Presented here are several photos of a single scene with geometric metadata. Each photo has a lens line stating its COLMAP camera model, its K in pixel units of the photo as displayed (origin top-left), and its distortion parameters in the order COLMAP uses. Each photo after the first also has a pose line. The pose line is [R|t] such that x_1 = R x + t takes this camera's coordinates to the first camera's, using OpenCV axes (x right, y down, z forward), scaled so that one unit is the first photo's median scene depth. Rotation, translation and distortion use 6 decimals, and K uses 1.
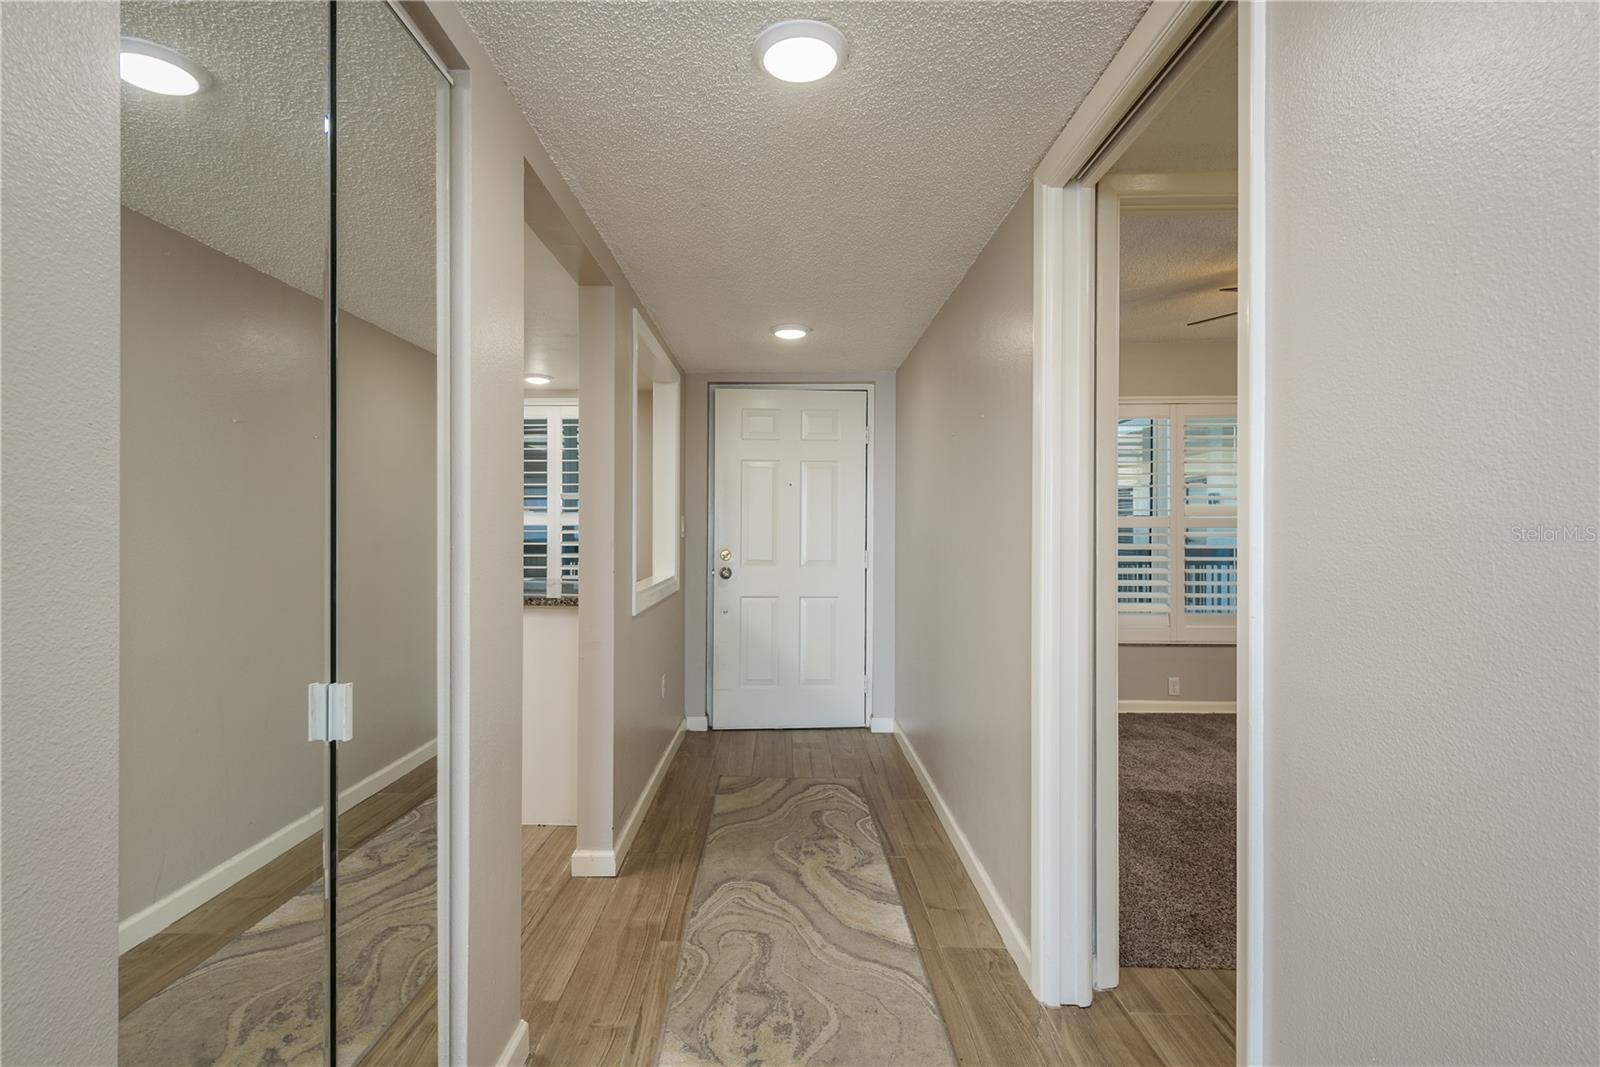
lens RADIAL K [[748.7, 0, 793.6], [0, 748.7, 530.4], [0, 0, 1]] dist [0.003023, 0.000055]
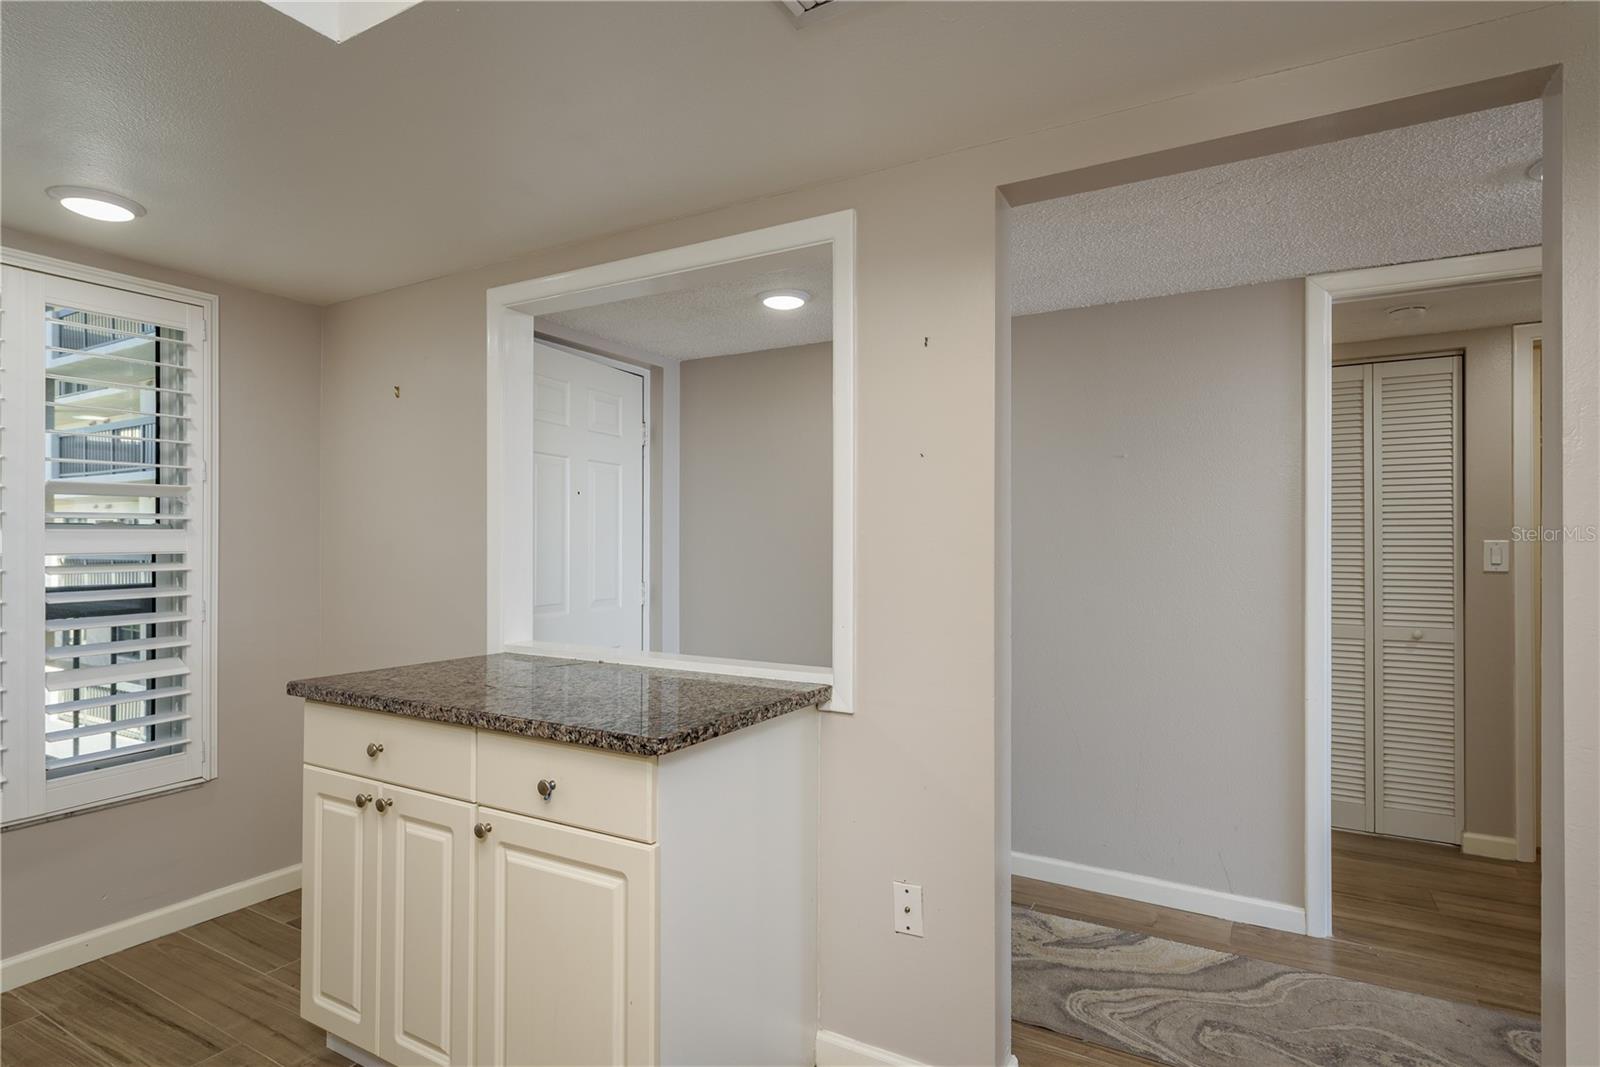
lens RADIAL K [[783.0, 0, 802.8], [0, 783.0, 536.5], [0, 0, 1]] dist [0.010216, -0.001032]
pose [[0.494337, 0.009712, 0.869216, -1.005765], [-0.011358, 0.999924, -0.004713, -0.033317], [-0.869196, -0.007543, 0.494410, 0.866183]]
